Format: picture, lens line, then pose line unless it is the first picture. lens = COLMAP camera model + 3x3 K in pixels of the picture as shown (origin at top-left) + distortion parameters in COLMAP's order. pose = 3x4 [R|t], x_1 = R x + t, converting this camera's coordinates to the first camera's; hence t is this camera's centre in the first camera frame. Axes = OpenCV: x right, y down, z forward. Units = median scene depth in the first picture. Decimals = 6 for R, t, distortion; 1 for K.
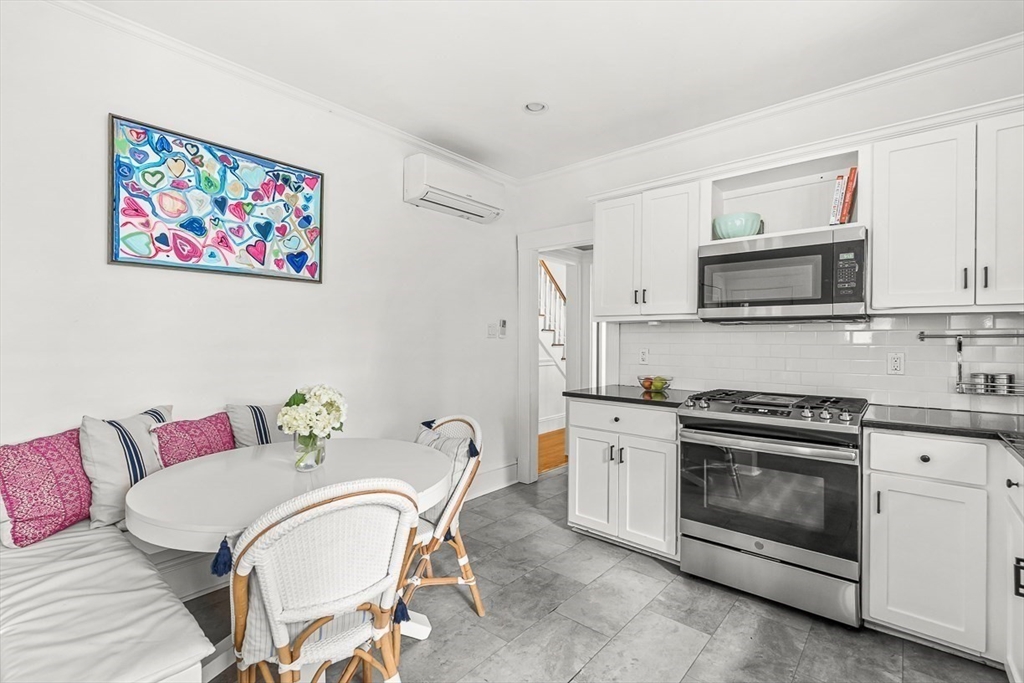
lens RADIAL K [[458.8, 0, 514.4], [0, 458.8, 338.0], [0, 0, 1]] dist [-0.002849, 0.000453]
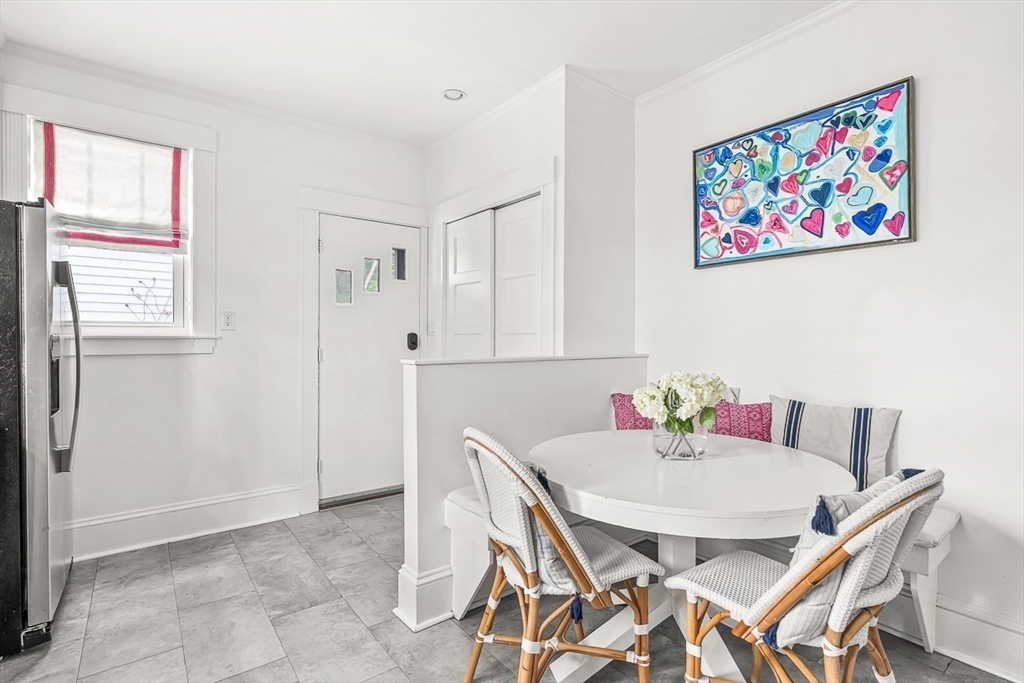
lens RADIAL K [[486.3, 0, 512.0], [0, 486.3, 341.5], [0, 0, 1]] dist [-0.000952, -0.000278]
pose [[-0.193178, -0.002945, -0.981159, 0.469811], [0.001351, 0.999994, -0.003268, 0.037055], [0.981163, -0.001957, -0.193173, 0.672358]]
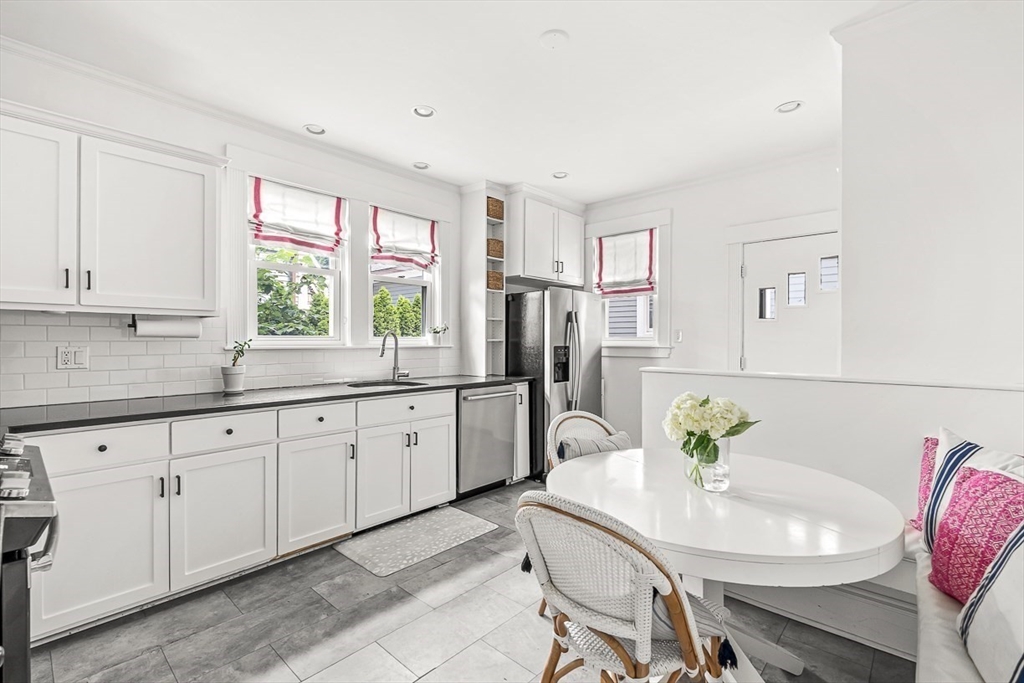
lens RADIAL K [[458.8, 0, 514.4], [0, 458.8, 338.0], [0, 0, 1]] dist [-0.002849, 0.000453]
pose [[-0.999835, -0.010469, 0.014859, -0.062027], [-0.010561, 0.999926, -0.006107, 0.001090], [-0.014794, -0.006263, -0.999871, 1.490458]]
